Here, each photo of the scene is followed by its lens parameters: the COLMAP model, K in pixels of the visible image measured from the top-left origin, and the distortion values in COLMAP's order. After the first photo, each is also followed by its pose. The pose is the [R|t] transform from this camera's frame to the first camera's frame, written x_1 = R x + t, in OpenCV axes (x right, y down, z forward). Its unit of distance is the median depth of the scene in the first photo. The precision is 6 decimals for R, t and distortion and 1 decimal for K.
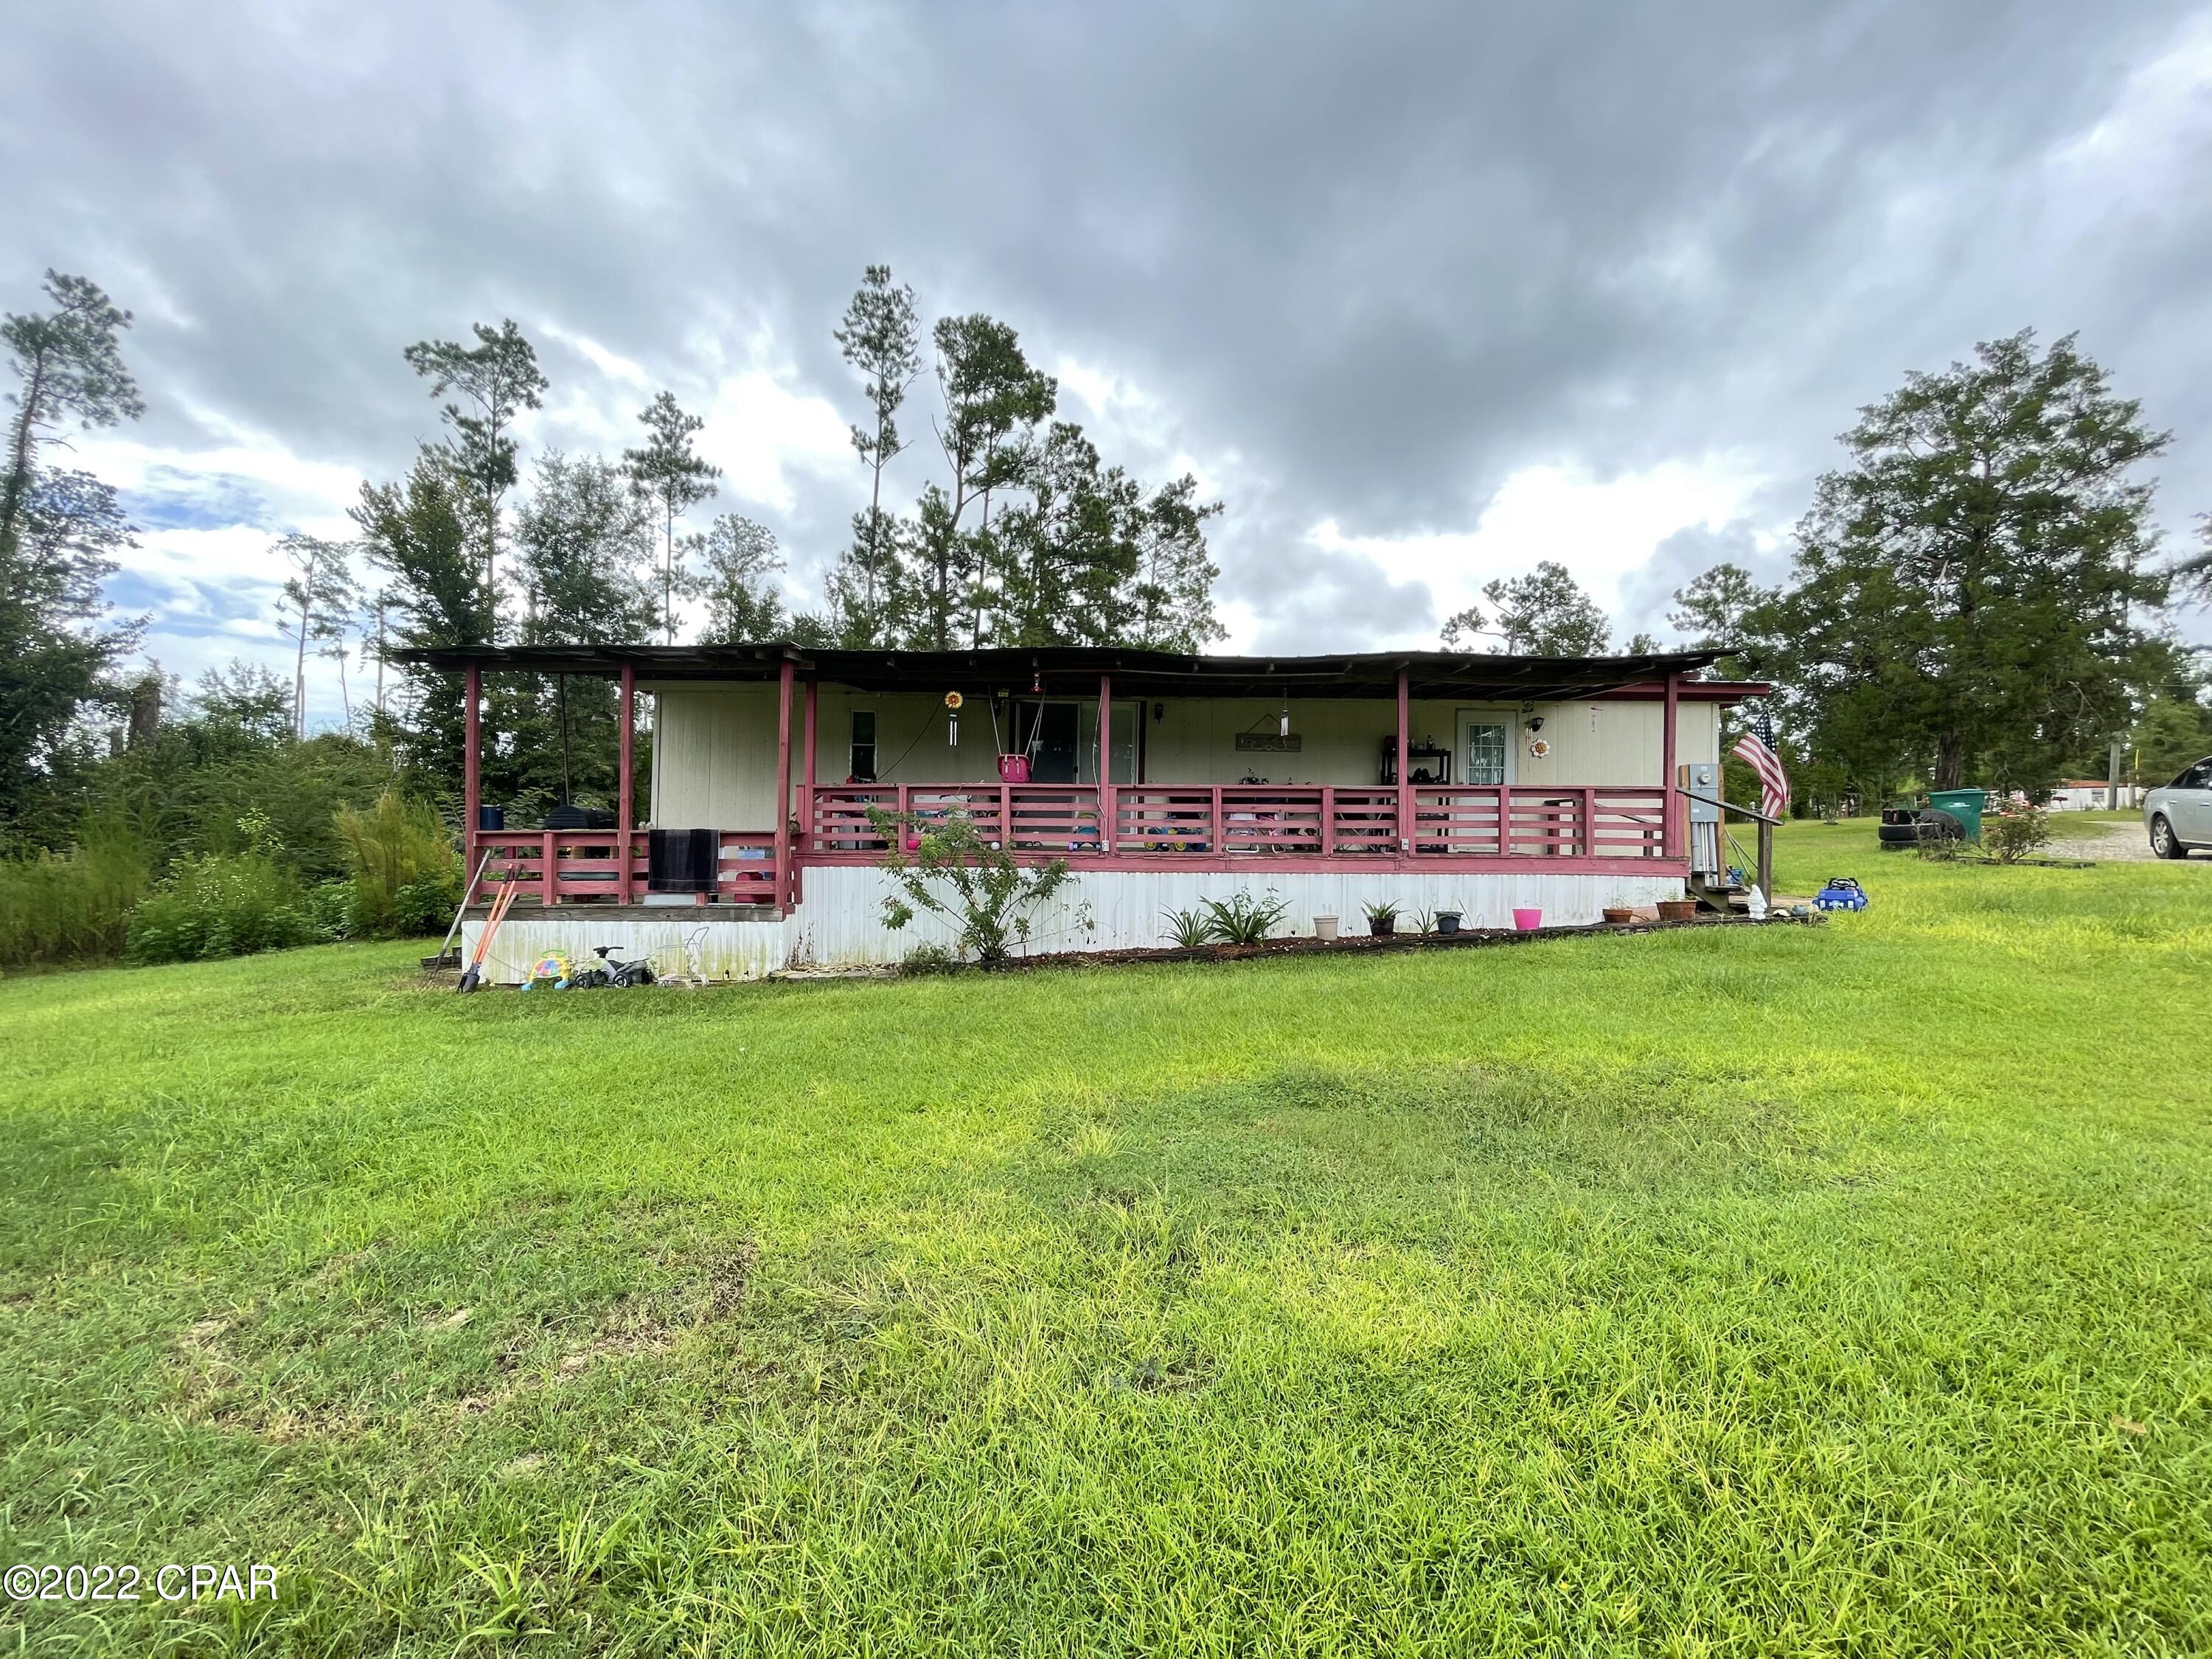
lens RADIAL K [[892.0, 0, 1106.5], [0, 892.0, 833.8], [0, 0, 1]] dist [-0.001938, -0.000128]
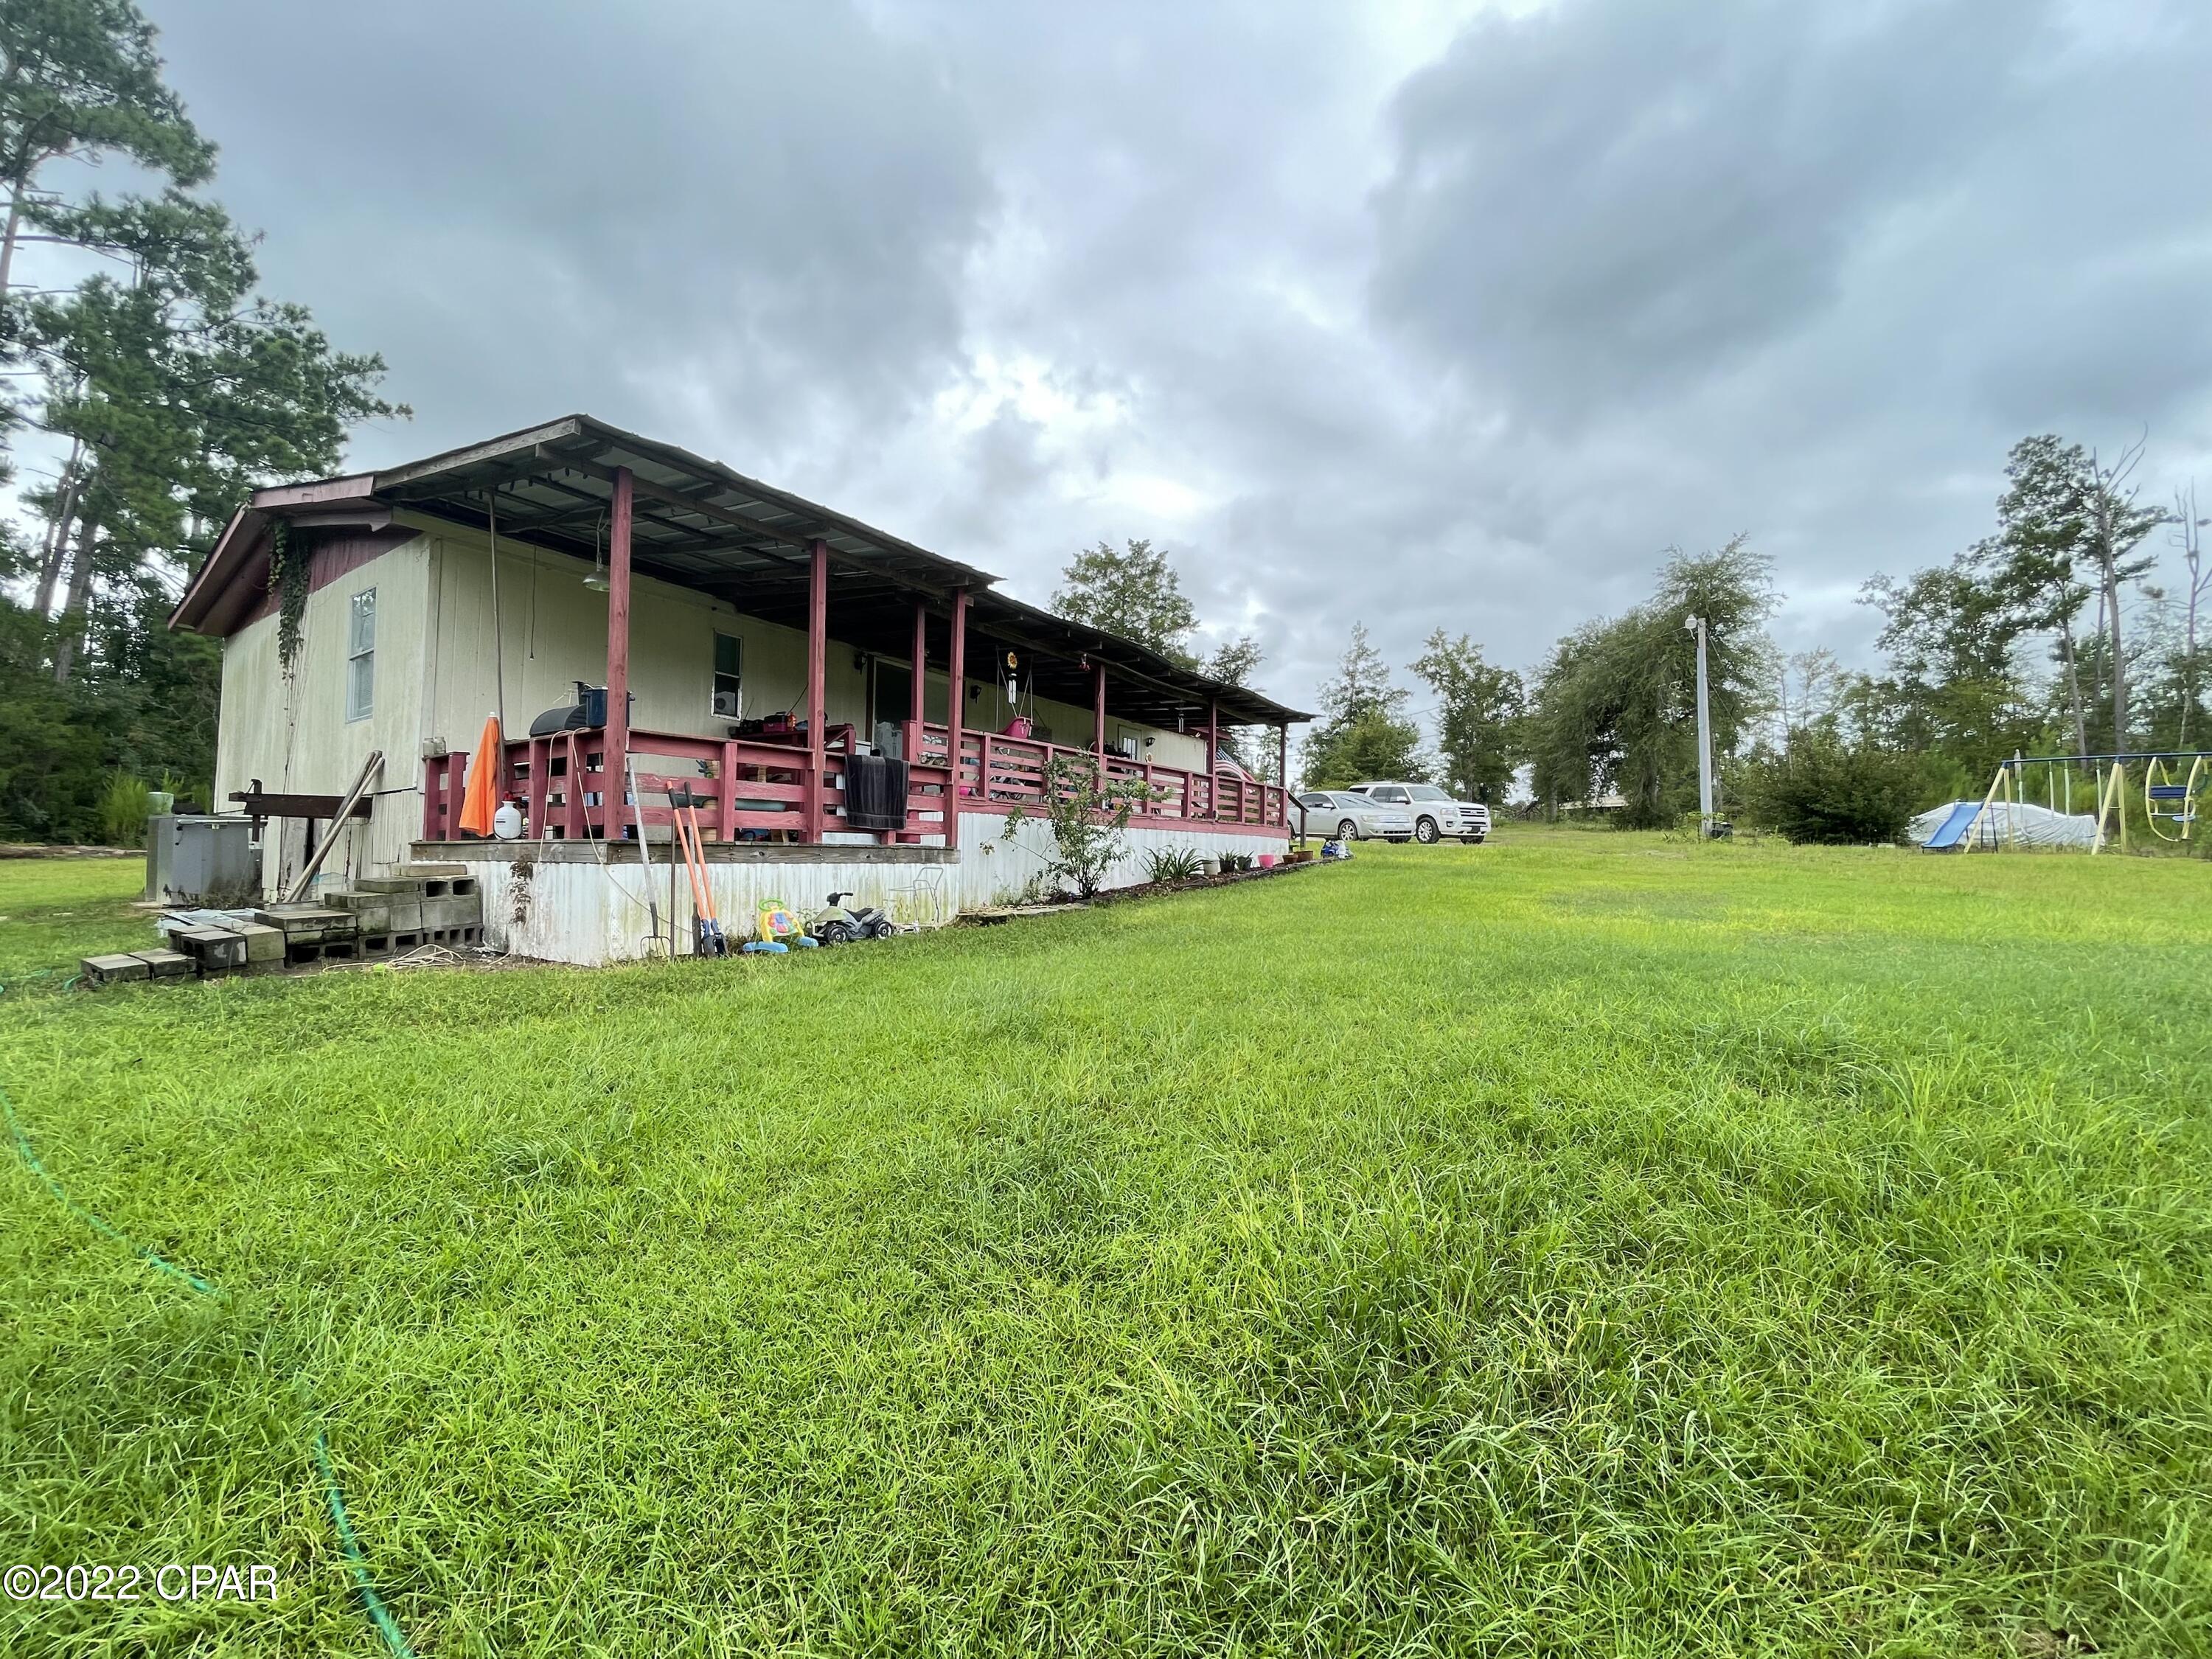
lens RADIAL K [[892.0, 0, 1106.5], [0, 892.0, 827.5], [0, 0, 1]] dist [-0.001938, -0.000128]
pose [[0.547036, 0.032888, 0.836463, -1.060024], [-0.015219, 0.999454, -0.029343, 0.084644], [-0.836971, 0.003322, 0.547237, 0.341386]]
